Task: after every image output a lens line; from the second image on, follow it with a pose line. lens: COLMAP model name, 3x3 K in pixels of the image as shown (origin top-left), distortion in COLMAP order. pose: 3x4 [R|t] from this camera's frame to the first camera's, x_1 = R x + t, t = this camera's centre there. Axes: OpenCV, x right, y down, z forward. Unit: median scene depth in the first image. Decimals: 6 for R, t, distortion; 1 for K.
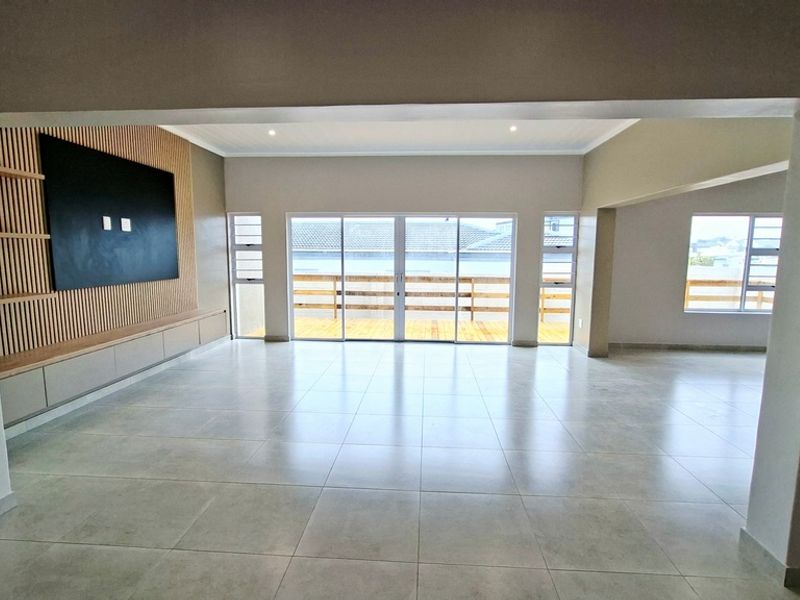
lens RADIAL K [[453.0, 0, 400.0], [0, 453.0, 300.0], [0, 0, 1]] dist [0.015216, 0.000916]
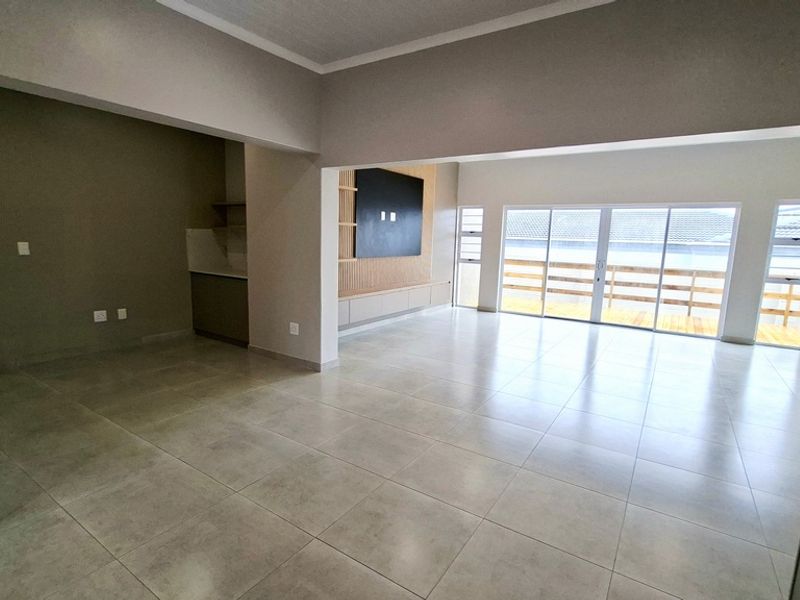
lens RADIAL K [[453.0, 0, 400.0], [0, 453.0, 300.0], [0, 0, 1]] dist [0.015216, 0.000916]
pose [[0.885650, 0.095042, -0.454522, 0.076819], [-0.081961, 0.995457, 0.048449, 0.020664], [0.457062, -0.005656, 0.889417, -0.201089]]
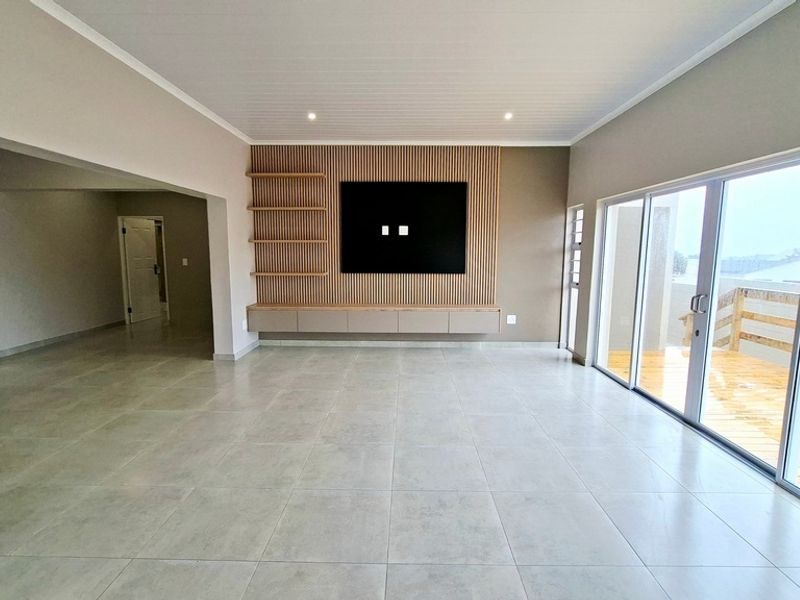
lens RADIAL K [[453.0, 0, 400.0], [0, 453.0, 300.0], [0, 0, 1]] dist [0.015216, 0.000916]
pose [[0.045933, 0.112087, -0.992636, 0.500492], [-0.115817, 0.987581, 0.106157, -0.067481], [0.992208, 0.110088, 0.058344, 0.618102]]
